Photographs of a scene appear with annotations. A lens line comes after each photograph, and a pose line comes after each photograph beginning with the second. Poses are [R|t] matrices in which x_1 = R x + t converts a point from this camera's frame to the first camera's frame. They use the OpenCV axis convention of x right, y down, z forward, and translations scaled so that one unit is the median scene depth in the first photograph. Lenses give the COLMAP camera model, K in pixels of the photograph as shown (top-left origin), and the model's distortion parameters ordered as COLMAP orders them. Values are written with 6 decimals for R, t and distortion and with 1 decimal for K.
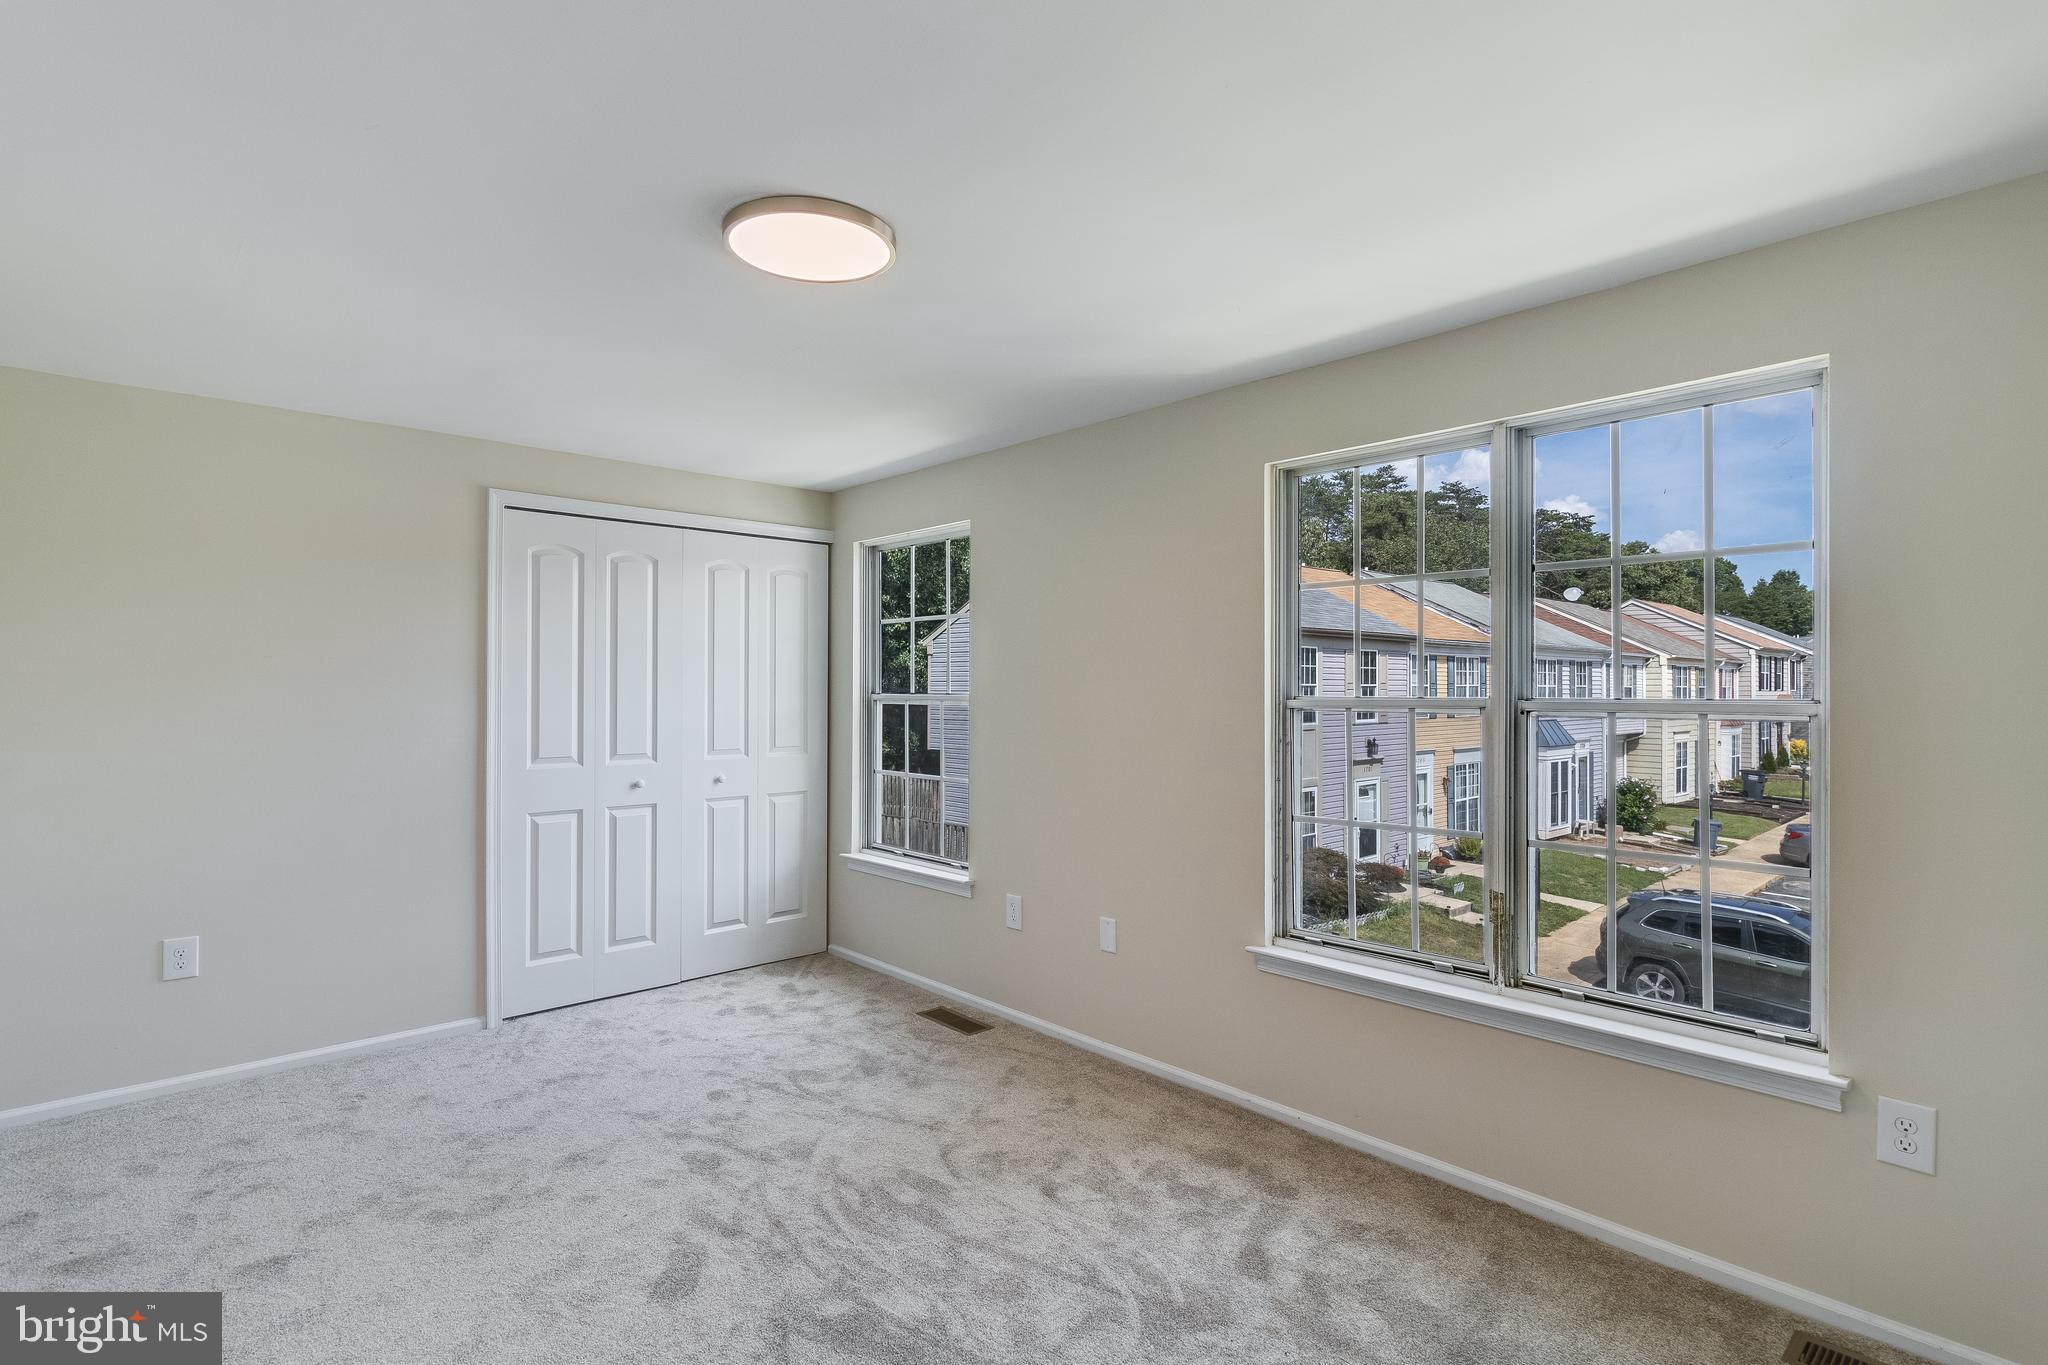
lens RADIAL K [[1007.8, 0, 1018.7], [0, 1007.8, 678.3], [0, 0, 1]] dist [-0.000560, -0.006333]
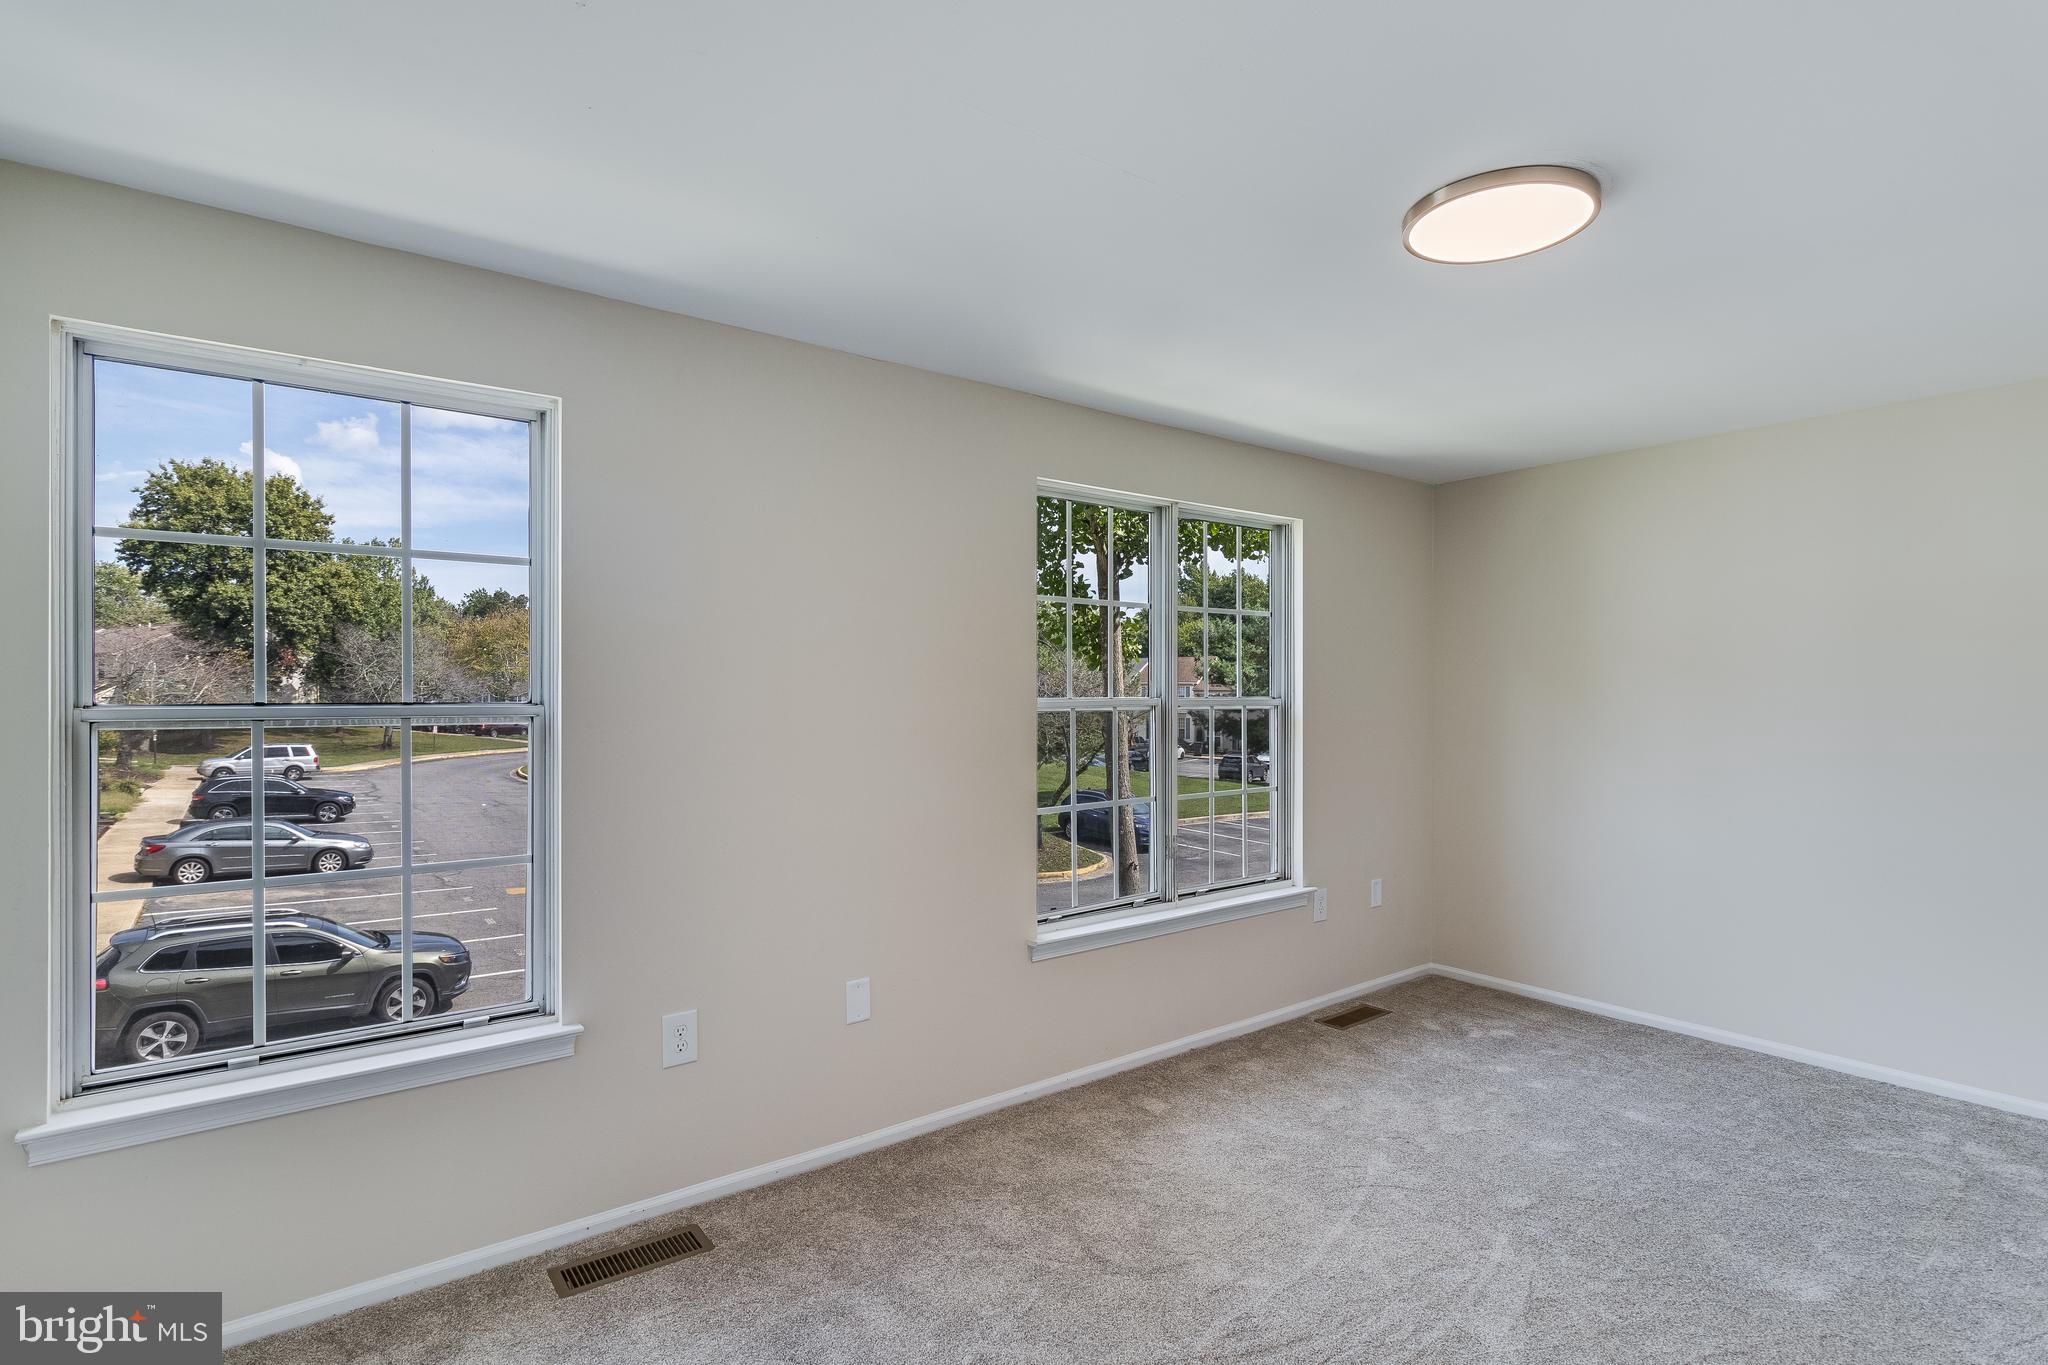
lens RADIAL K [[1050.1, 0, 1024.0], [0, 1050.1, 682.5], [0, 0, 1]] dist [0.001266, -0.043355]
pose [[0.053888, 0.007218, 0.998521, -0.371162], [-0.010046, 0.999927, -0.006686, 0.003590], [-0.998496, -0.009671, 0.053957, 0.417910]]
